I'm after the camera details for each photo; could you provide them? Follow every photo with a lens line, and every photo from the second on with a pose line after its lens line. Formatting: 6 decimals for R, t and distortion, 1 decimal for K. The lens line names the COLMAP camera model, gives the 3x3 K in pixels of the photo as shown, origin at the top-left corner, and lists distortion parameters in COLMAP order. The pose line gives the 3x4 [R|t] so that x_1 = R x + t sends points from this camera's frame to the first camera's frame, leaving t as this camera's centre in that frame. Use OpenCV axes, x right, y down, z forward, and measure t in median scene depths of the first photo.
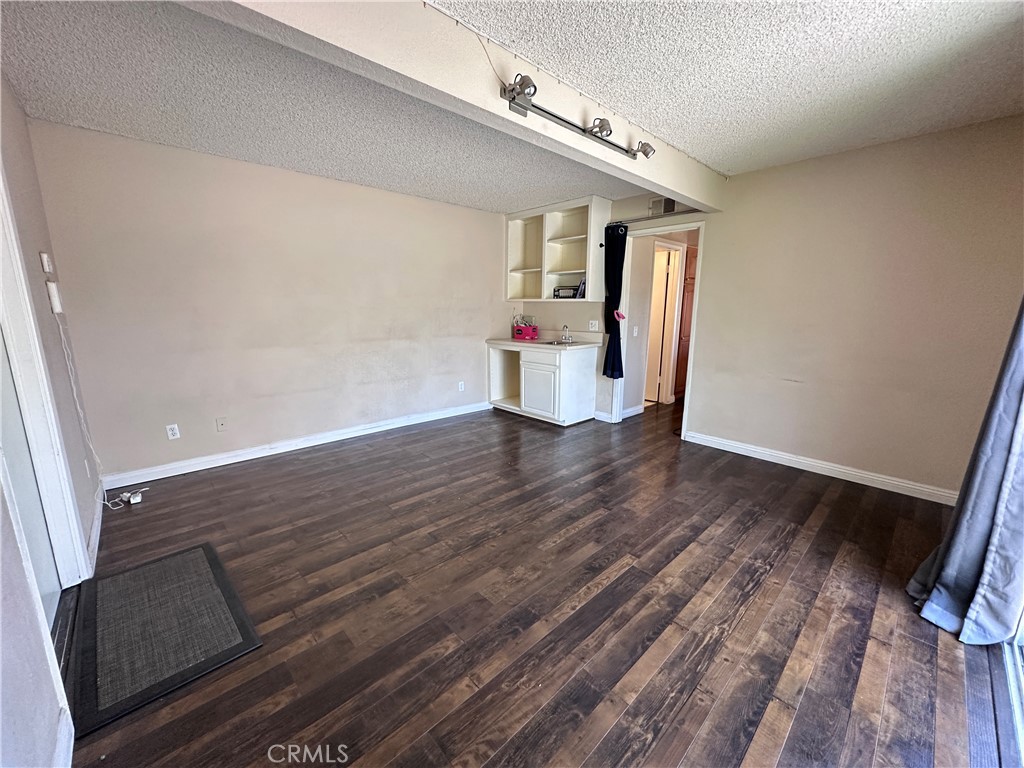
lens RADIAL K [[406.6, 0, 512.2], [0, 406.6, 386.1], [0, 0, 1]] dist [0.000766, 0.000082]
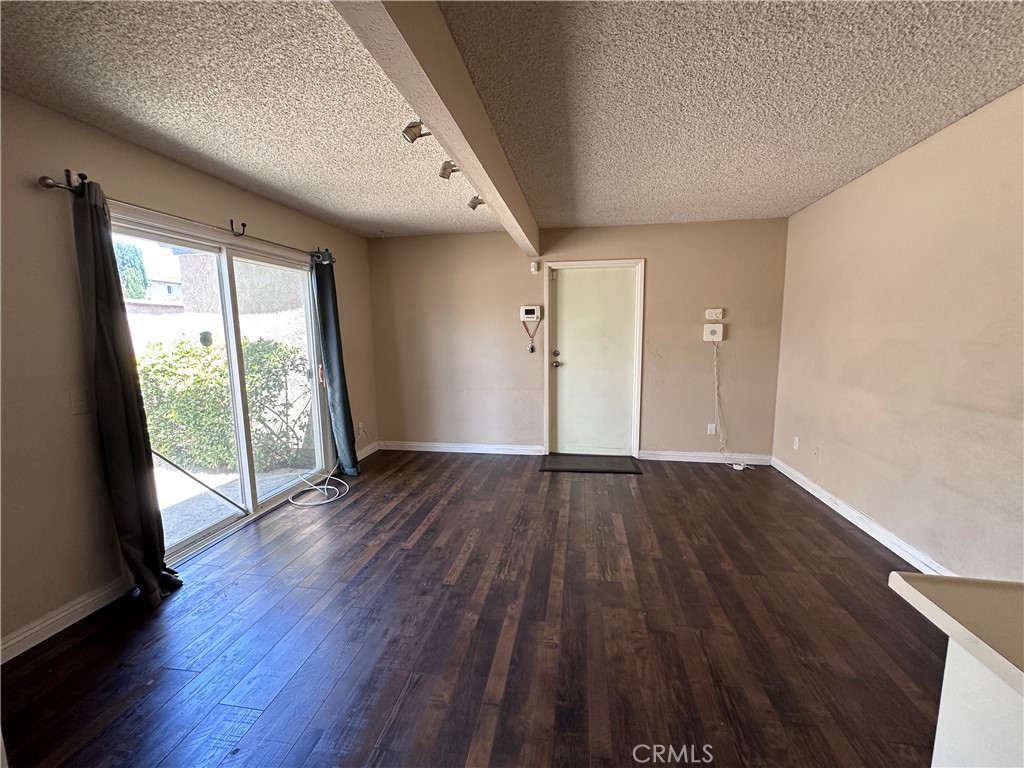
lens RADIAL K [[406.6, 0, 513.3], [0, 406.6, 385.8], [0, 0, 1]] dist [0.000766, 0.000082]
pose [[-0.795409, 0.081651, -0.600548, 0.698826], [-0.110986, 0.954505, 0.276772, -0.388512], [0.595825, 0.286799, -0.750159, 1.875470]]
